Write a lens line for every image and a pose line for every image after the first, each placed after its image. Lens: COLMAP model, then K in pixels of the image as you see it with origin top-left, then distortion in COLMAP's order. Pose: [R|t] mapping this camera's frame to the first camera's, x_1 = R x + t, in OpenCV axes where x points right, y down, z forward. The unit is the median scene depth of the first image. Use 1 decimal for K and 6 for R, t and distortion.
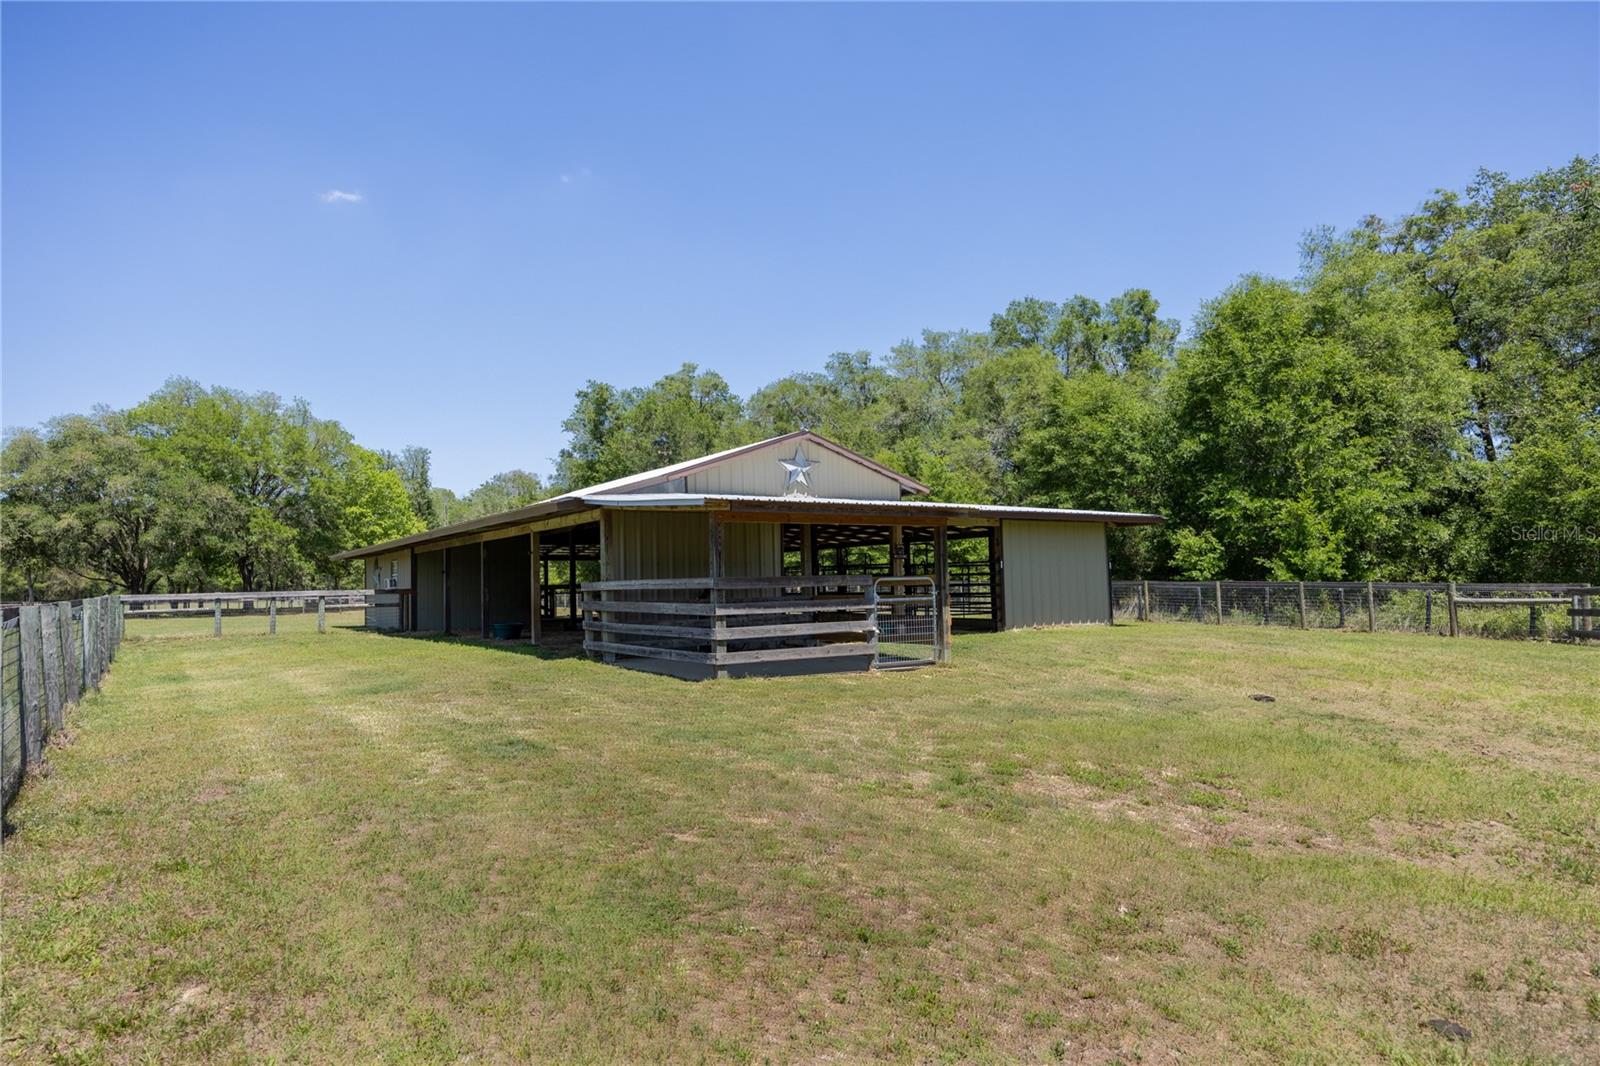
lens RADIAL K [[984.5, 0, 800.0], [0, 984.5, 533.0], [0, 0, 1]] dist [0.020918, -0.040426]
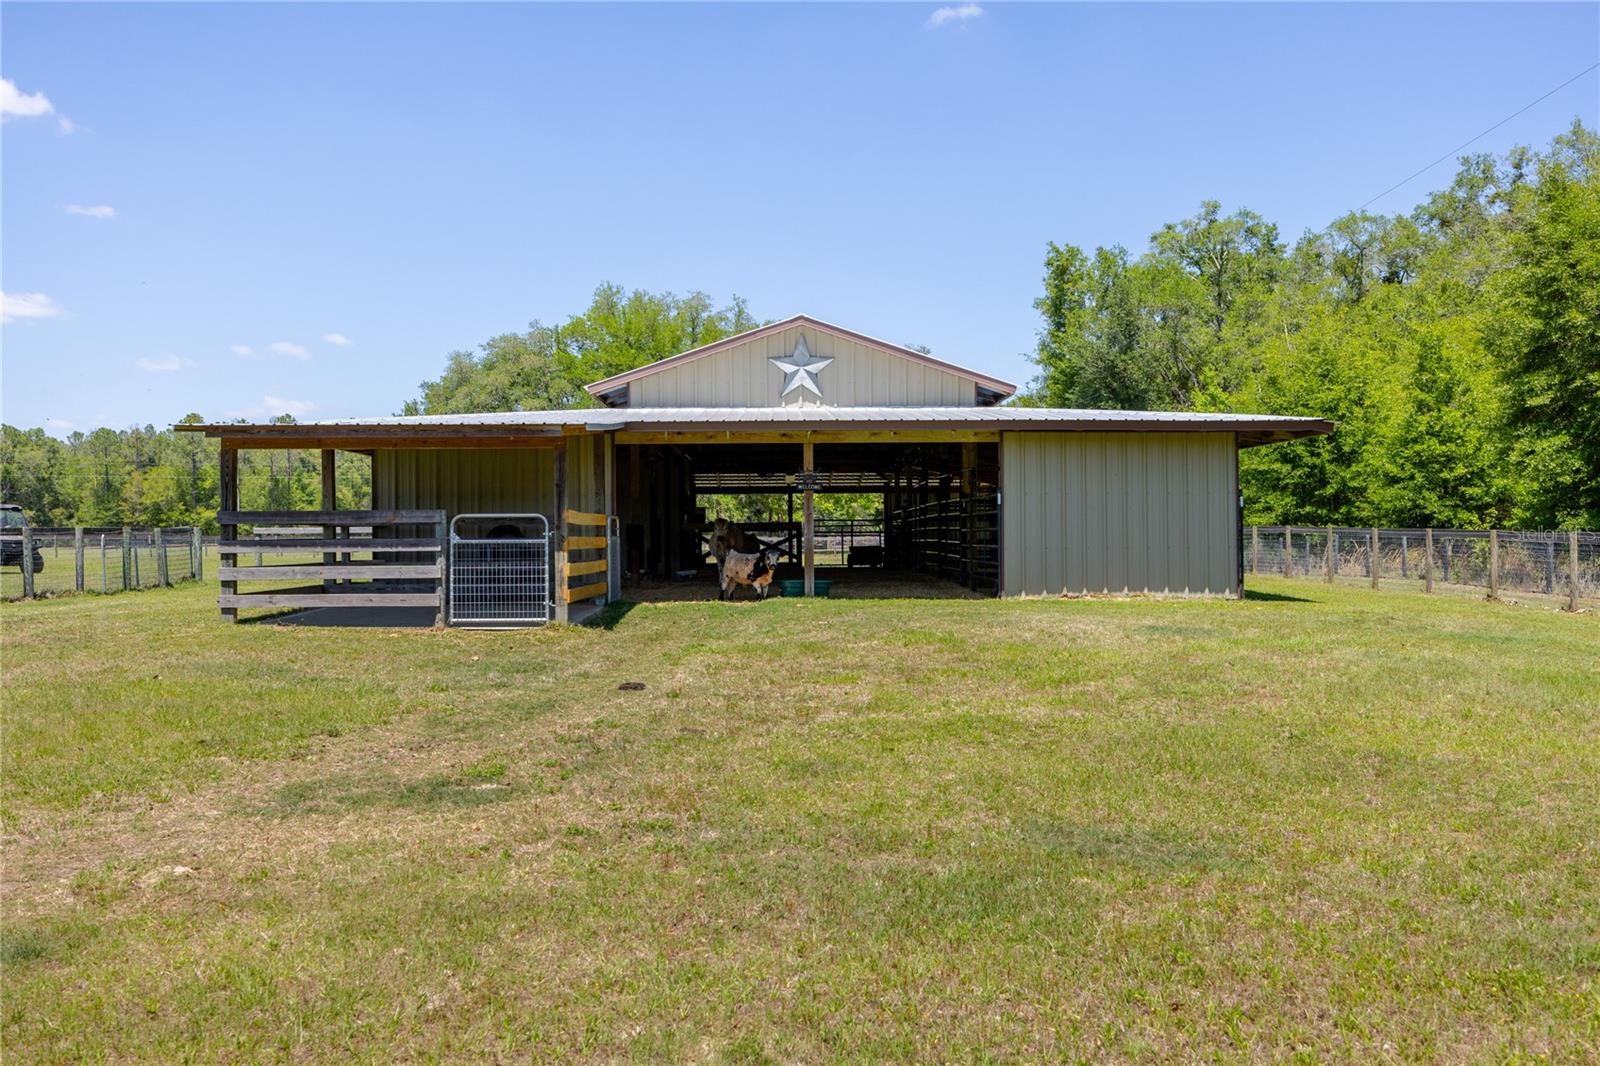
lens RADIAL K [[1410.6, 0, 800.0], [0, 1410.6, 533.0], [0, 0, 1]] dist [0.005306, 0.002910]
pose [[0.846424, 0.015674, -0.532279, 0.565582], [0.012548, 0.998702, 0.049362, 0.005525], [0.532362, -0.048460, 0.845128, 0.109377]]
